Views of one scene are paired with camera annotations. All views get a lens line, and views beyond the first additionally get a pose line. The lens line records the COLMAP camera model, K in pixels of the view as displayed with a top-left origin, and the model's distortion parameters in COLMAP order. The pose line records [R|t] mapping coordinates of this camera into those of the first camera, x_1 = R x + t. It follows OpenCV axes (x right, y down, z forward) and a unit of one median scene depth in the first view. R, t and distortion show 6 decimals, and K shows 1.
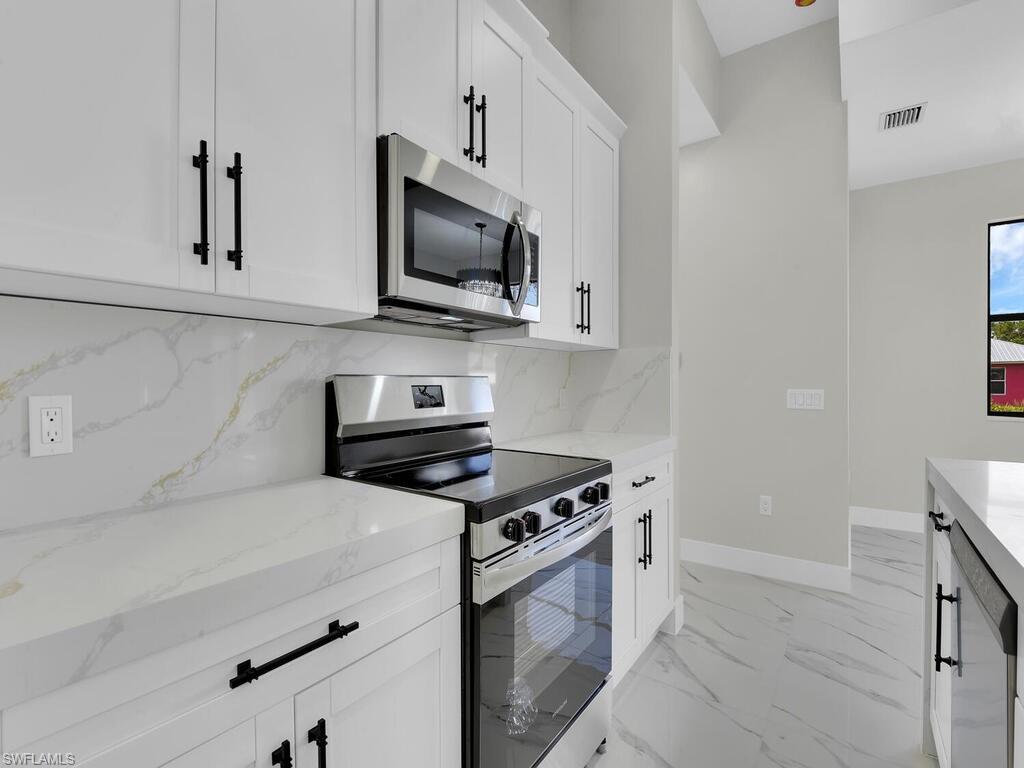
lens RADIAL K [[459.9, 0, 514.9], [0, 459.9, 385.2], [0, 0, 1]] dist [-0.000732, -0.011646]
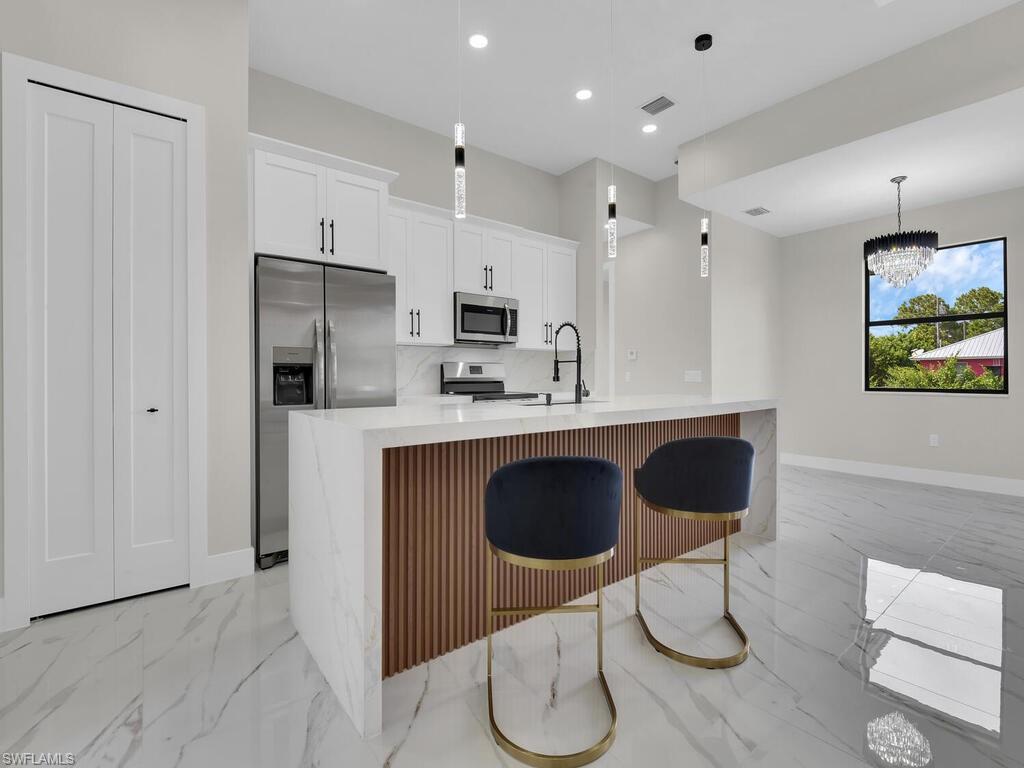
lens RADIAL K [[459.9, 0, 514.9], [0, 459.9, 385.2], [0, 0, 1]] dist [-0.000732, -0.011646]
pose [[0.962752, 0.010971, -0.270162, 0.914103], [-0.005805, 0.999785, 0.019913, 0.068999], [0.270322, -0.017603, 0.962609, -1.865714]]
